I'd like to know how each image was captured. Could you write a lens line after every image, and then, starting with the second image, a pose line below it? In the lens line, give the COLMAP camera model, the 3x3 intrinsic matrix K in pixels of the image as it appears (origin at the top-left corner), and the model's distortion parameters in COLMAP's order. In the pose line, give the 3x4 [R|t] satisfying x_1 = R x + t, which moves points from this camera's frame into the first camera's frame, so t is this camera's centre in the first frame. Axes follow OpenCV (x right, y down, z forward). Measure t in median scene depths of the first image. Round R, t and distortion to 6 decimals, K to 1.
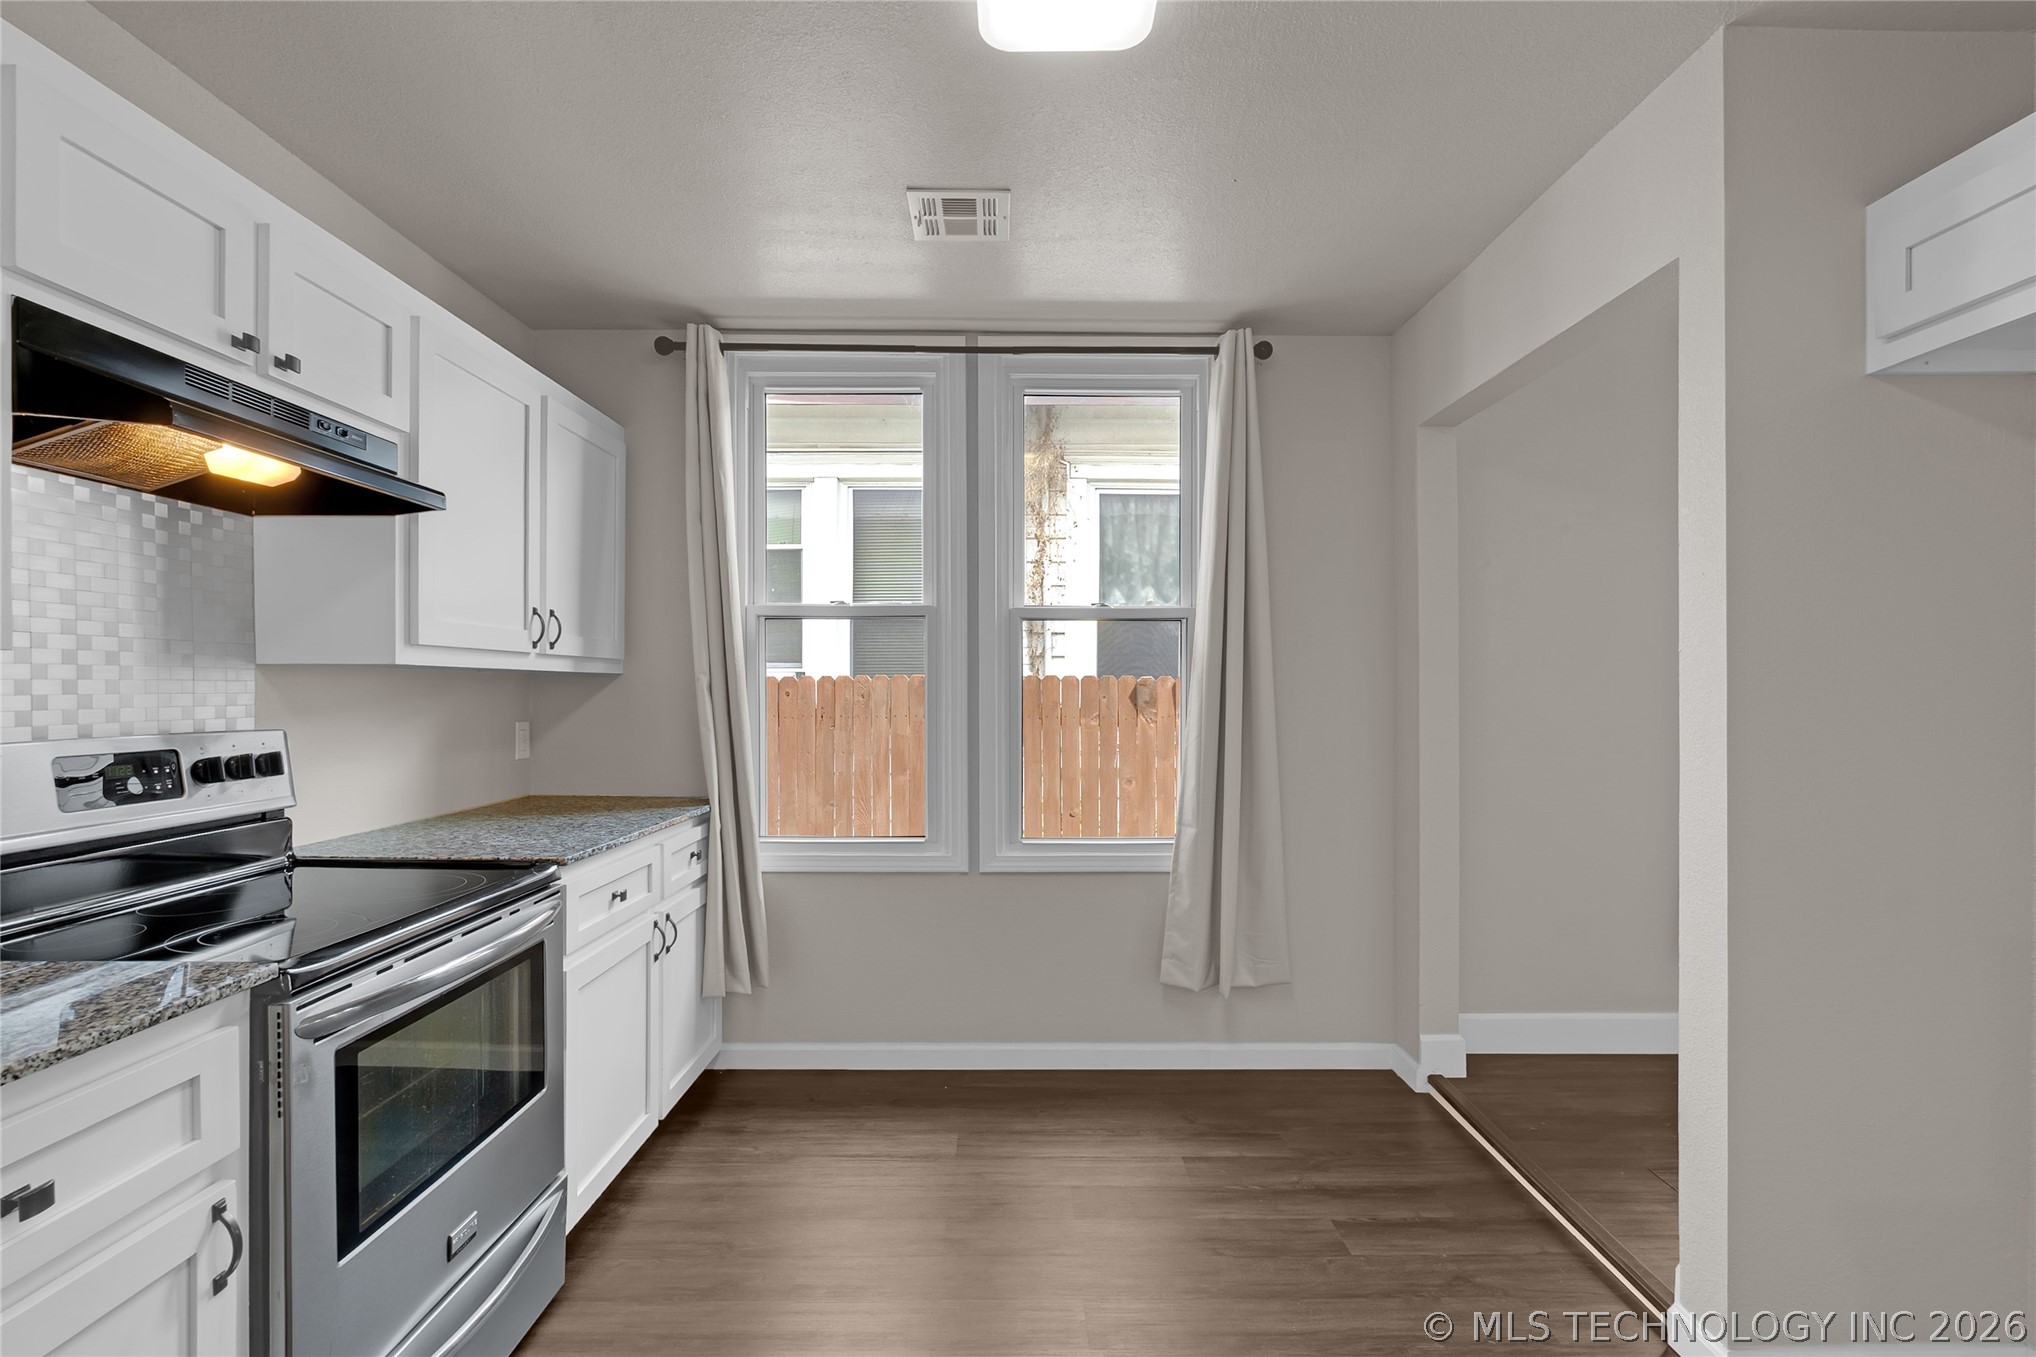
lens RADIAL K [[964.7, 0, 1028.3], [0, 964.7, 686.6], [0, 0, 1]] dist [-0.004631, 0.002349]
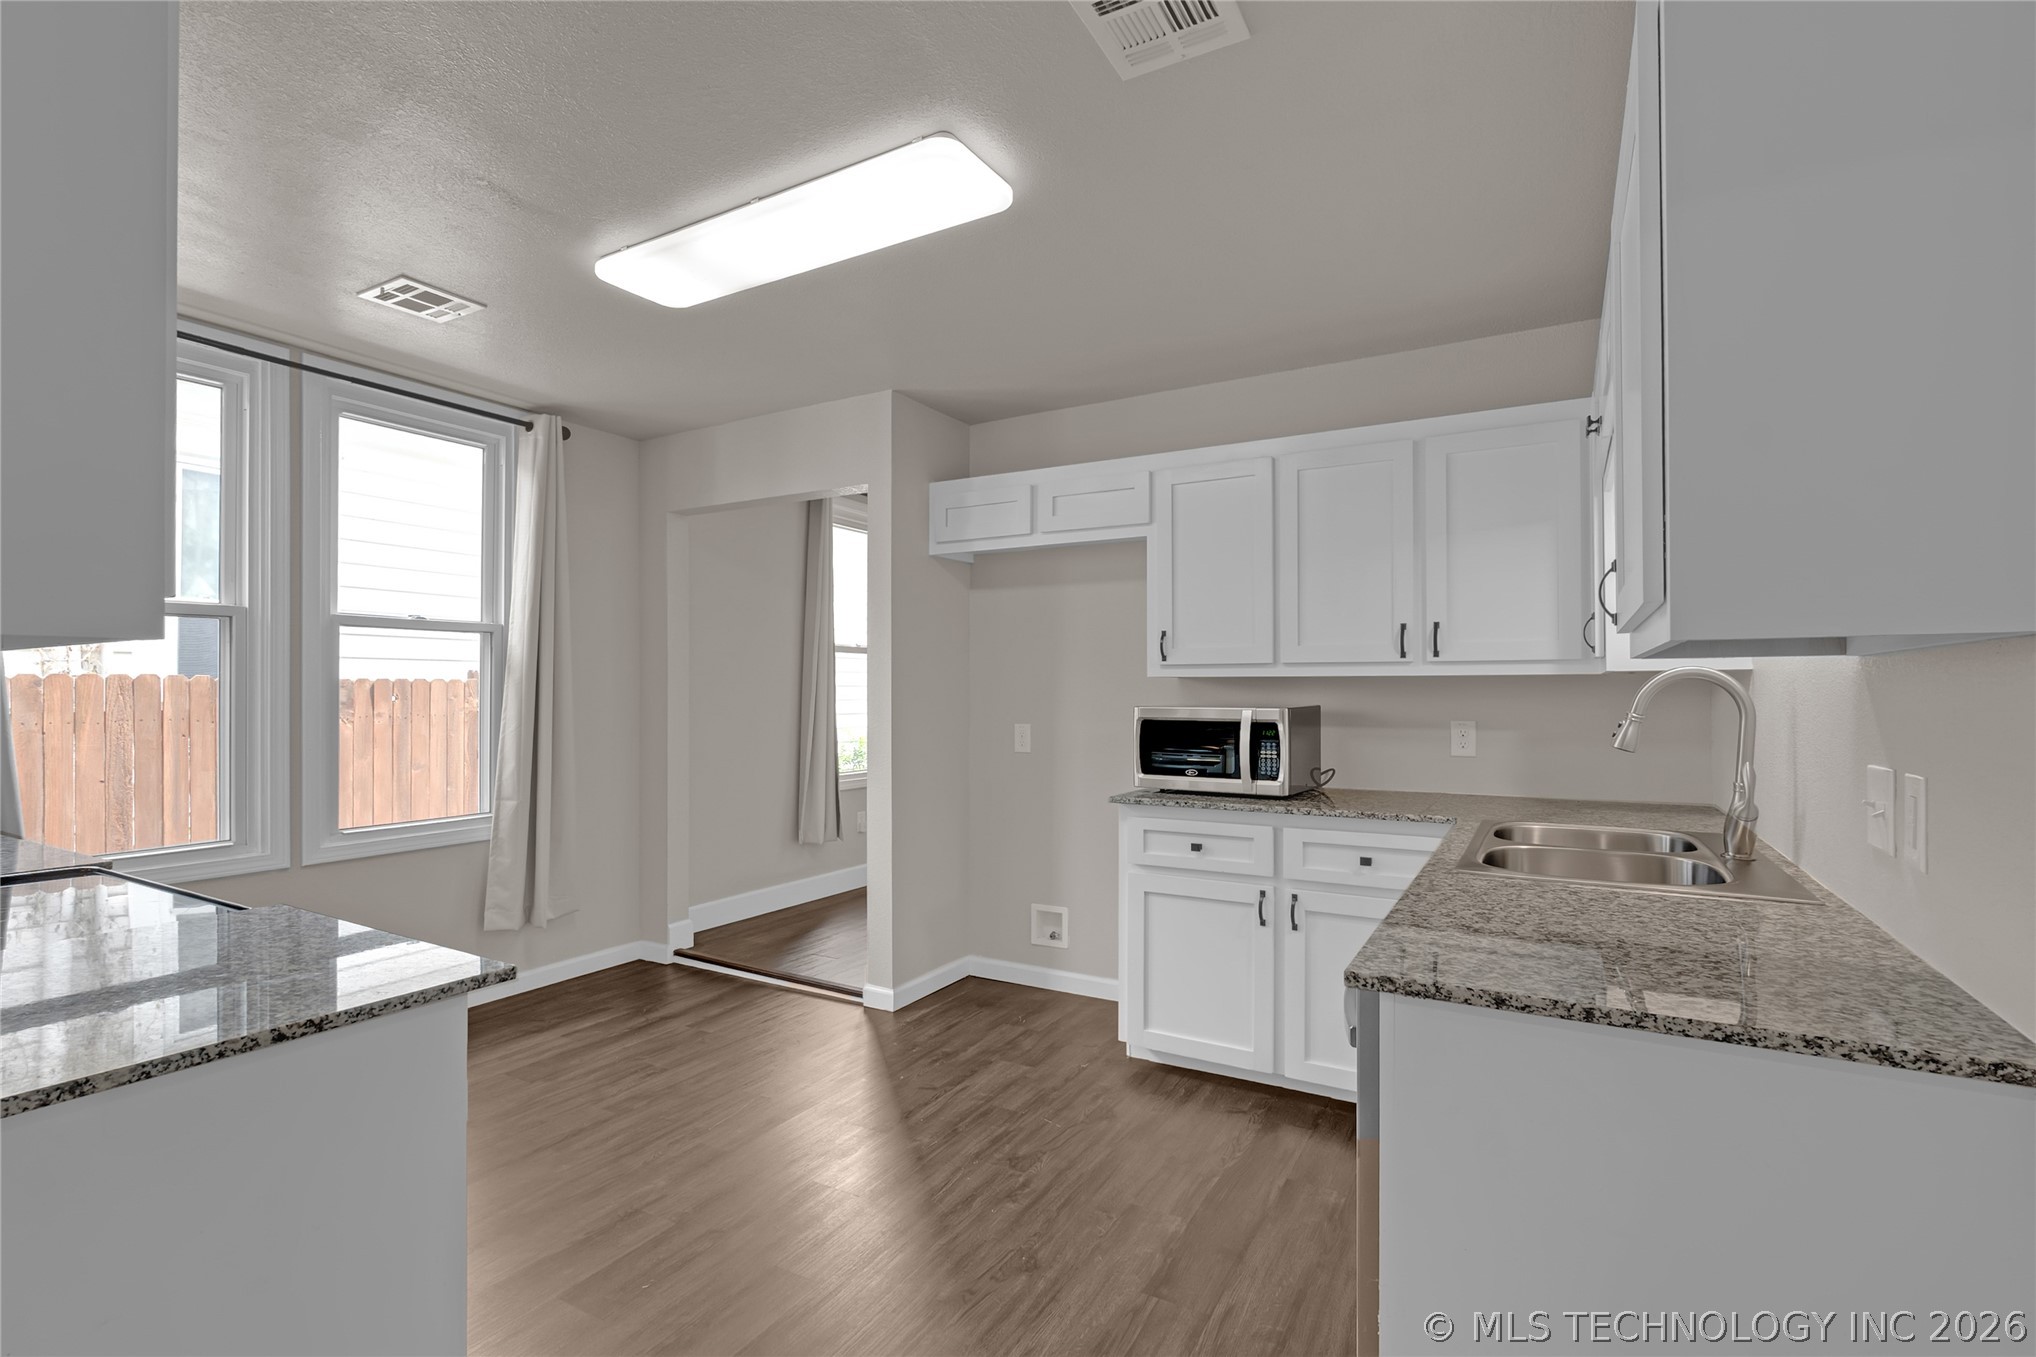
lens RADIAL K [[939.1, 0, 1019.9], [0, 939.1, 683.3], [0, 0, 1]] dist [-0.004088, -0.001317]
pose [[0.514912, 0.007388, 0.857211, -0.541116], [-0.003595, 0.999973, -0.006459, -0.001763], [-0.857235, 0.000244, 0.514925, -0.198645]]
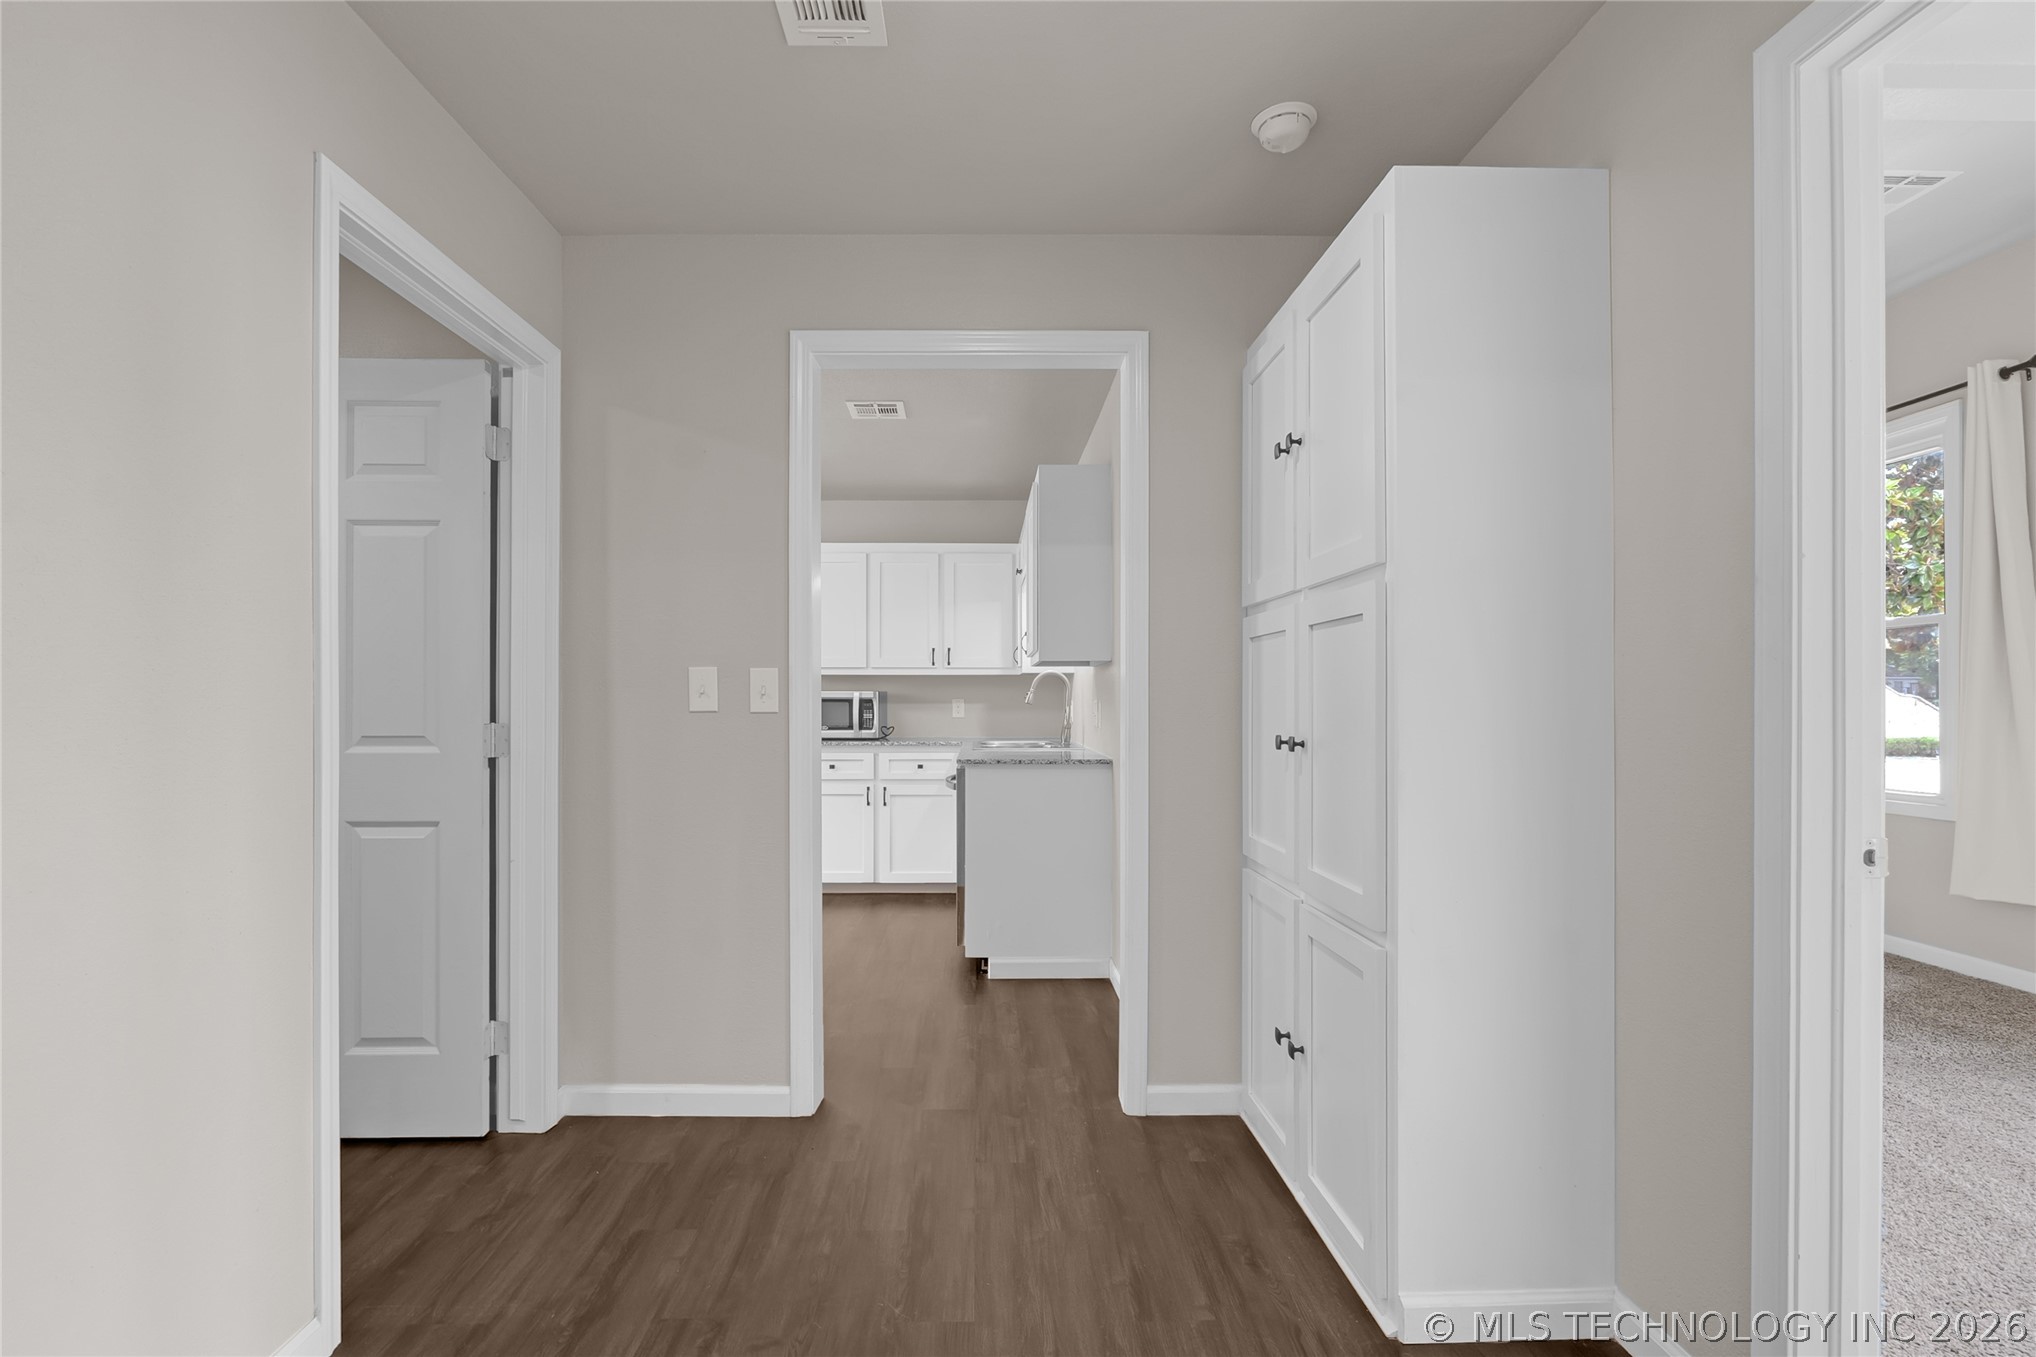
lens RADIAL K [[856.3, 0, 998.1], [0, 856.3, 695.0], [0, 0, 1]] dist [0.023931, 0.000105]
pose [[0.003771, 0.001535, 0.999992, -1.236631], [-0.002508, 0.999996, -0.001526, 0.025876], [-0.999990, -0.002503, 0.003775, -0.176609]]
